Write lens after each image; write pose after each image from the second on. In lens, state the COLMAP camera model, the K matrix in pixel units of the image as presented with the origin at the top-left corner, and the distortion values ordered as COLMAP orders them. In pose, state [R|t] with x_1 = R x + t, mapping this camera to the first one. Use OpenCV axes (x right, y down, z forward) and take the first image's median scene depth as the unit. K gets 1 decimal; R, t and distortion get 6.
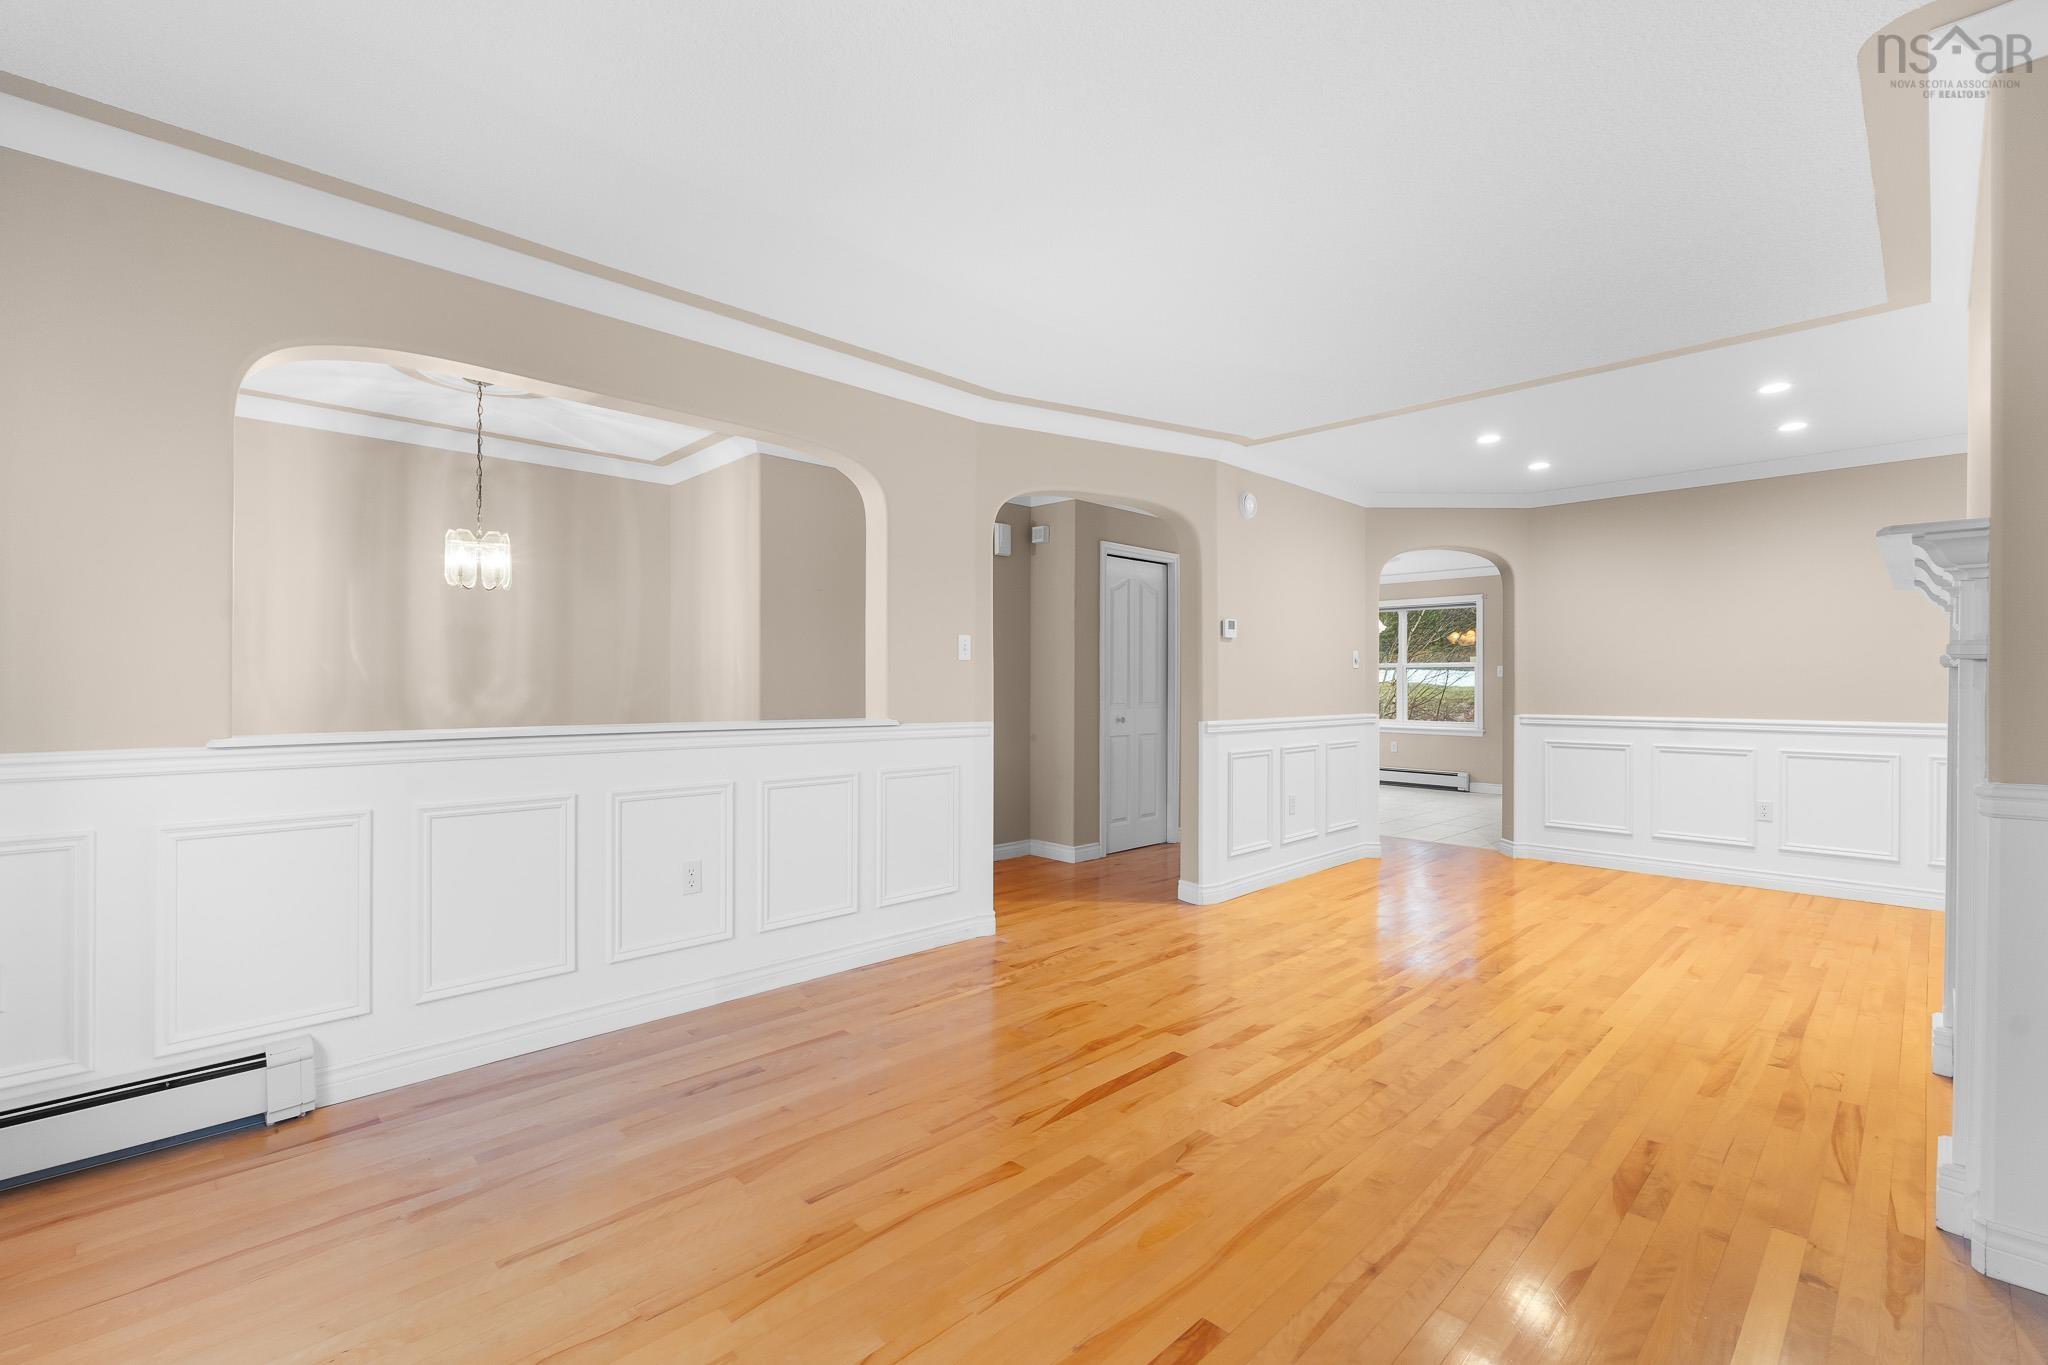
lens RADIAL K [[895.9, 0, 1022.2], [0, 895.9, 684.3], [0, 0, 1]] dist [-0.006234, 0.000993]
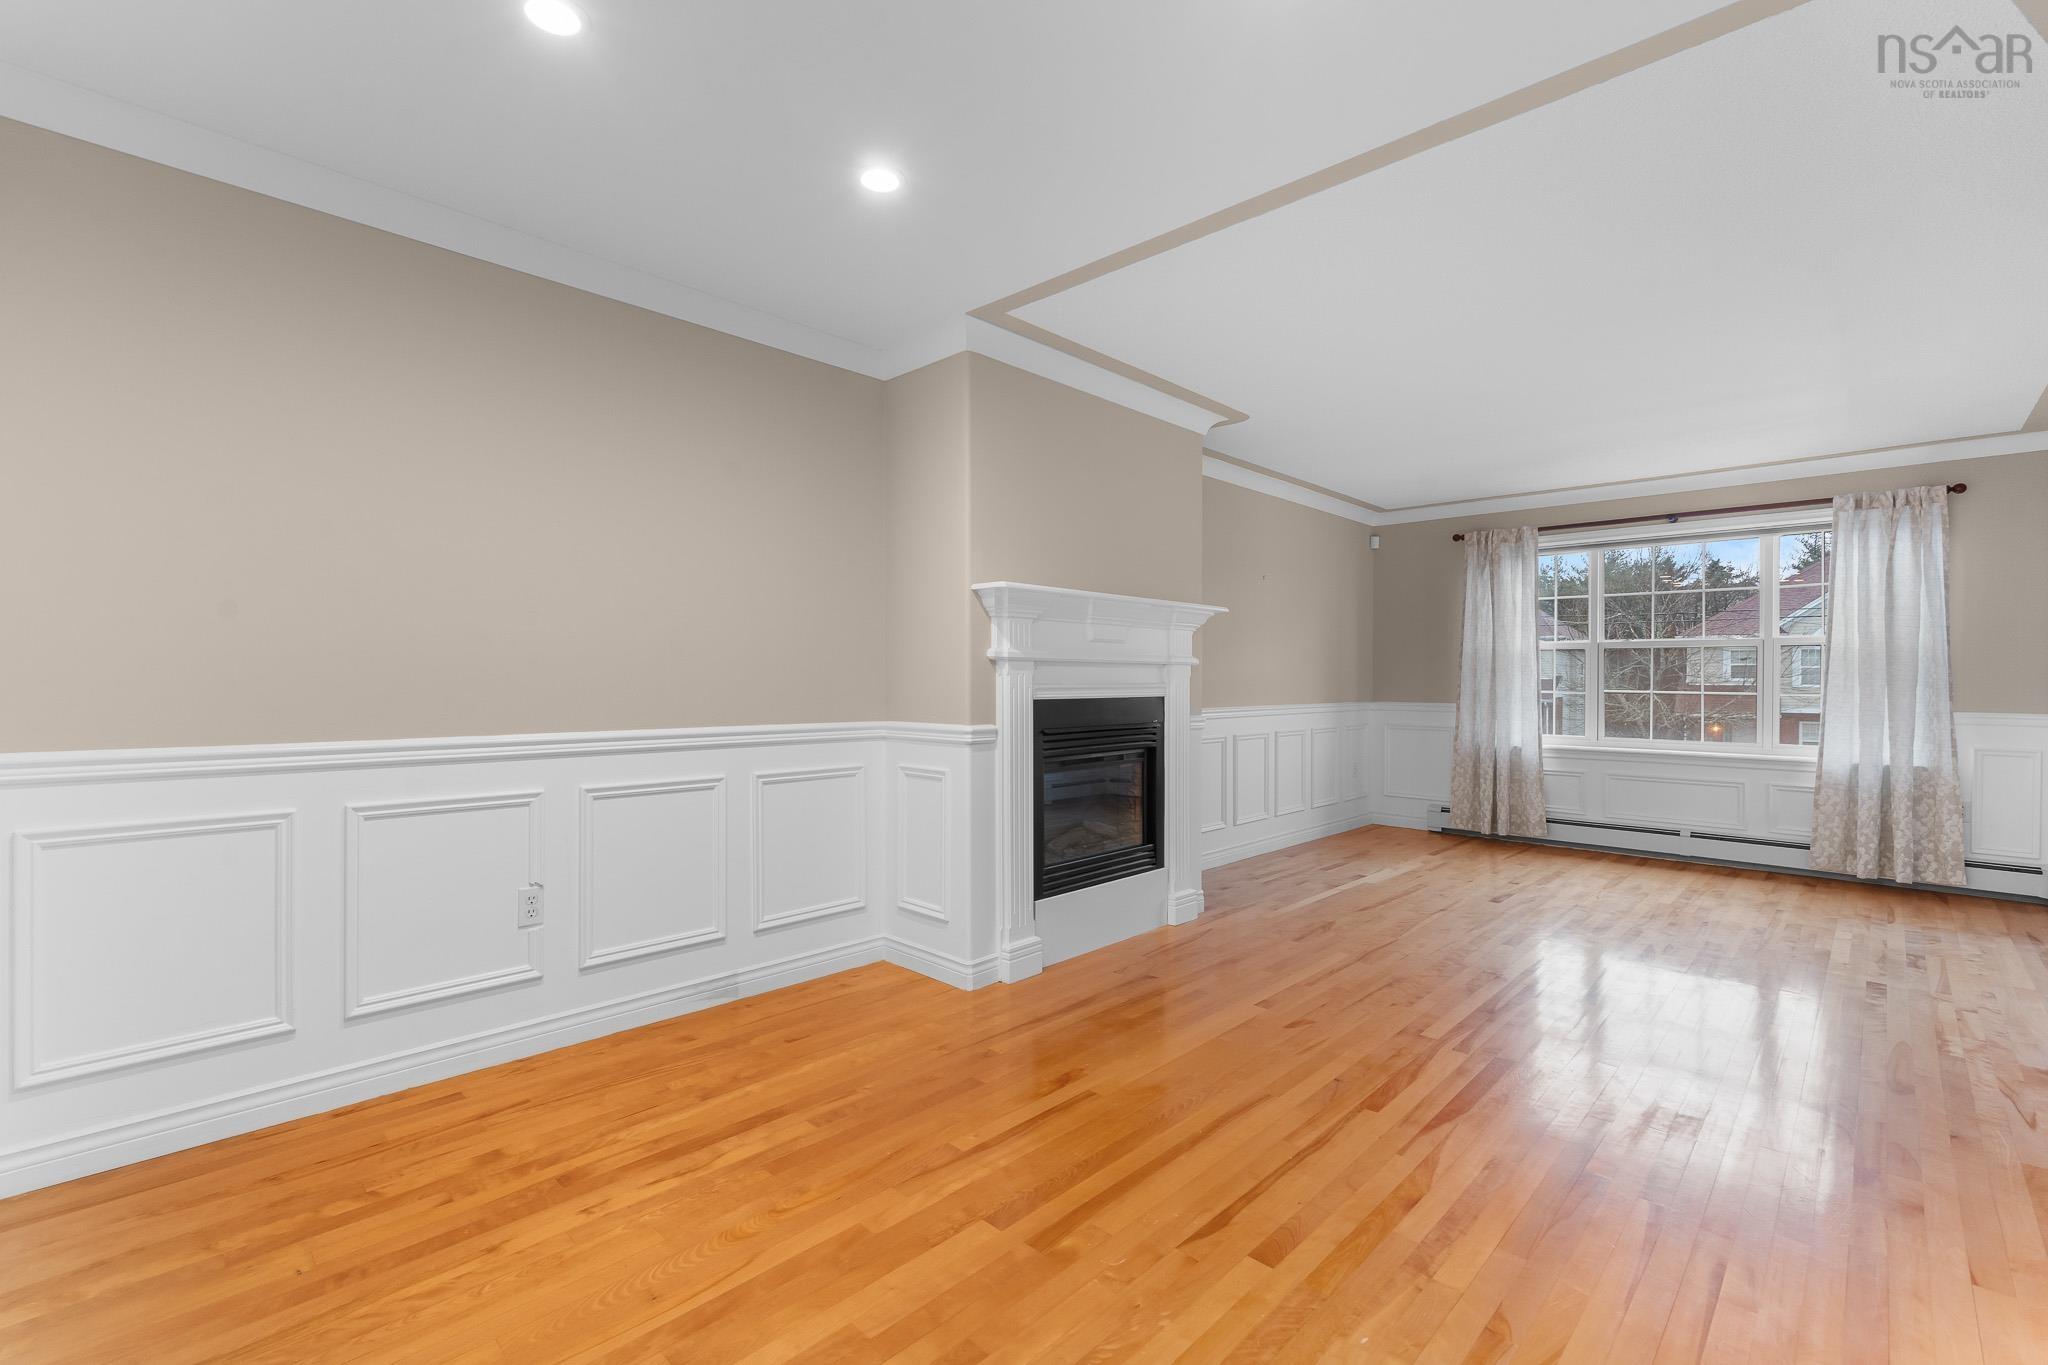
lens RADIAL K [[895.9, 0, 1023.3], [0, 895.9, 677.2], [0, 0, 1]] dist [-0.006234, 0.000993]
pose [[-0.999634, -0.009870, -0.025175, 0.719560], [-0.009877, 0.999951, 0.000160, 0.003811], [0.025172, 0.000408, -0.999683, 1.528229]]
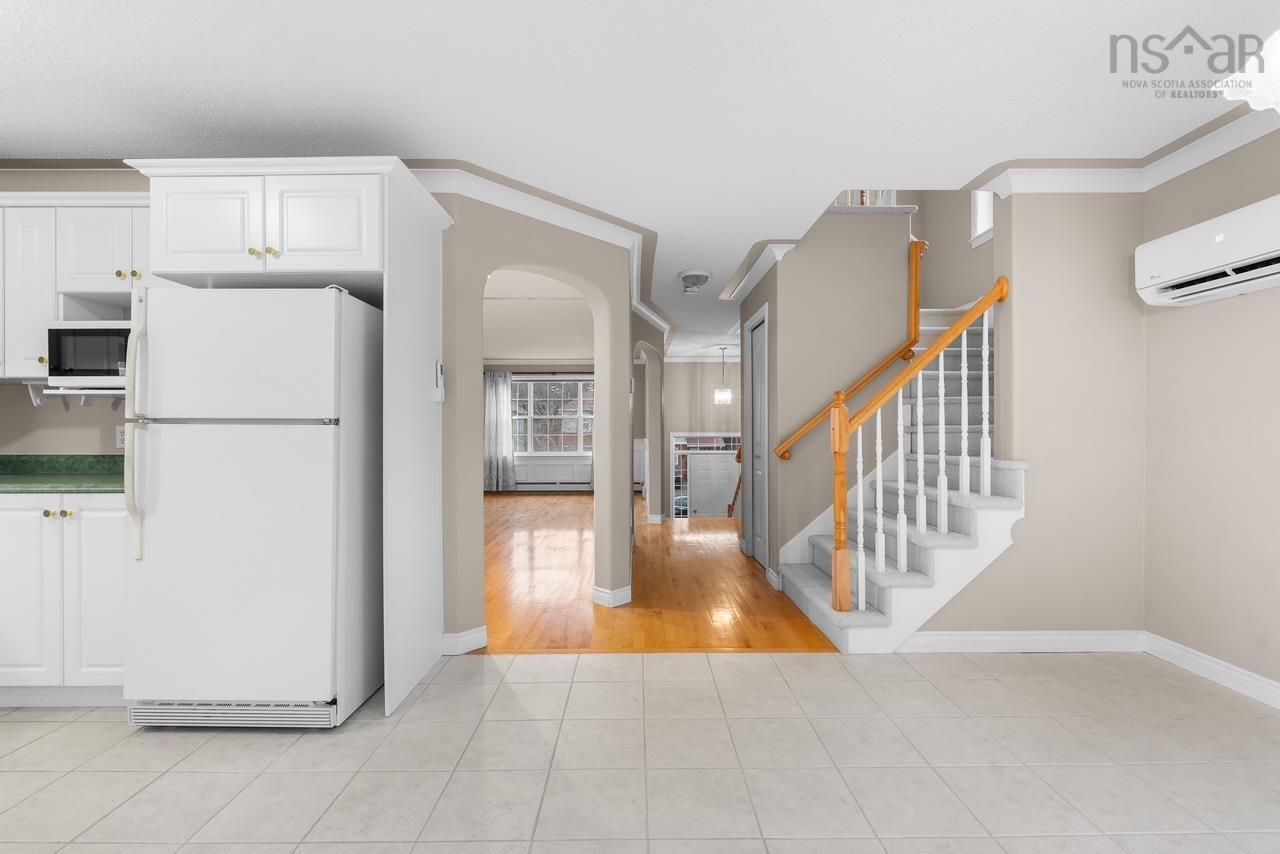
lens RADIAL K [[559.9, 0, 641.9], [0, 559.9, 430.3], [0, 0, 1]] dist [-0.006234, 0.000993]
pose [[-0.694458, -0.003192, -0.719526, 1.209020], [-0.001071, 0.999994, -0.003403, 0.006817], [0.719532, -0.001593, -0.694457, 2.192730]]
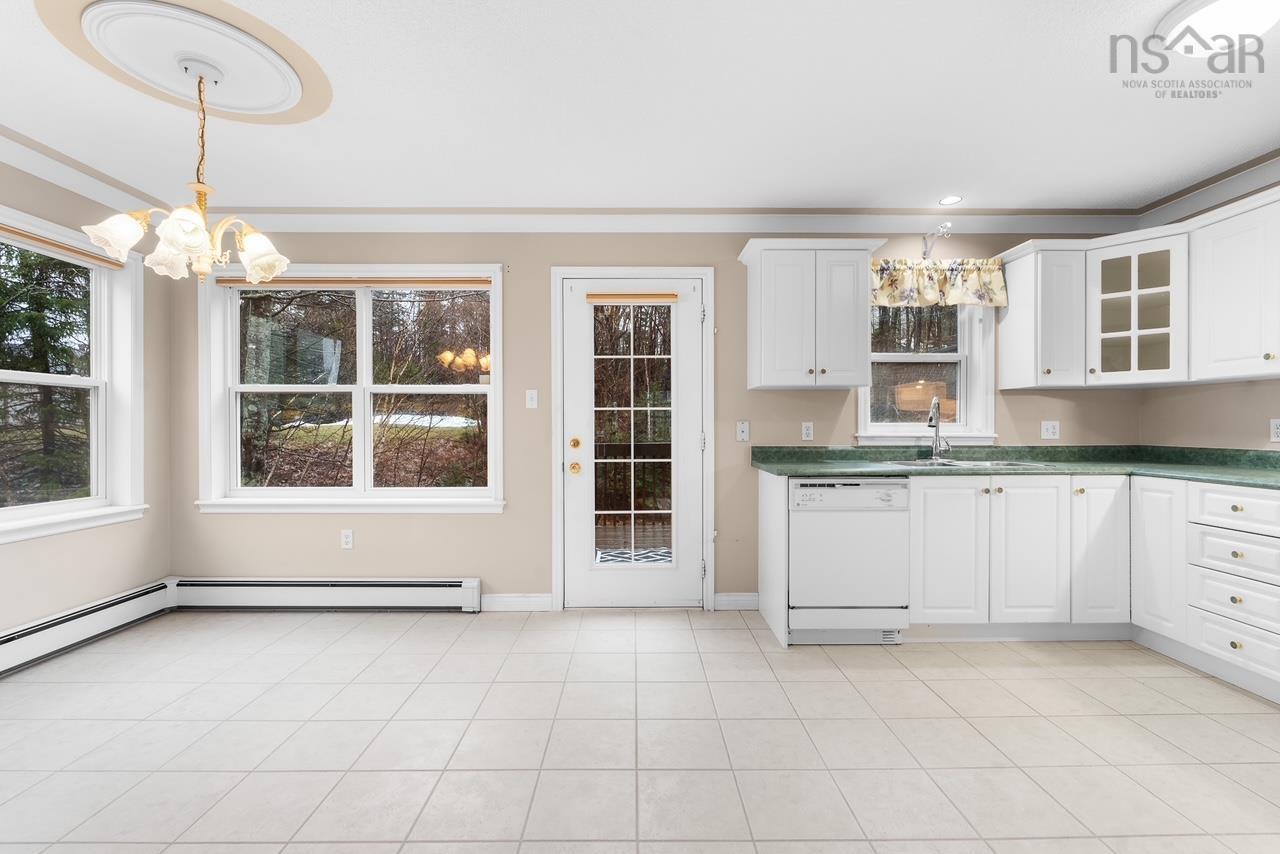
lens RADIAL K [[559.9, 0, 641.7], [0, 559.9, 428.7], [0, 0, 1]] dist [-0.006234, 0.000993]
pose [[0.689781, -0.007946, 0.723975, 0.760044], [0.003644, 0.999965, 0.007503, 0.003577], [-0.724009, -0.002537, 0.689786, 1.651315]]
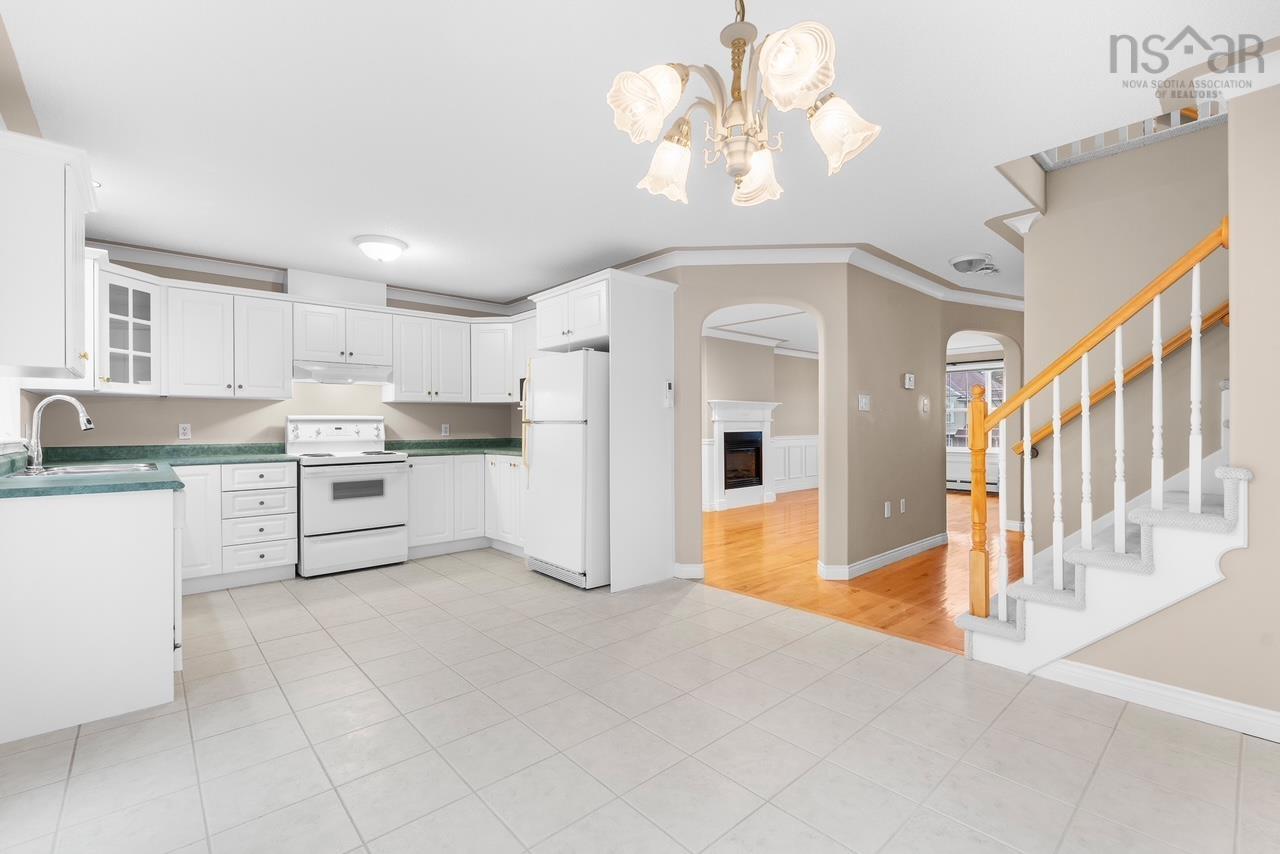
lens RADIAL K [[559.9, 0, 639.9], [0, 559.9, 428.4], [0, 0, 1]] dist [-0.006234, 0.000993]
pose [[-0.999020, 0.000419, 0.044261, 0.890002], [0.000607, 0.999991, 0.004230, 0.004132], [-0.044259, 0.004252, -0.999011, 2.583599]]
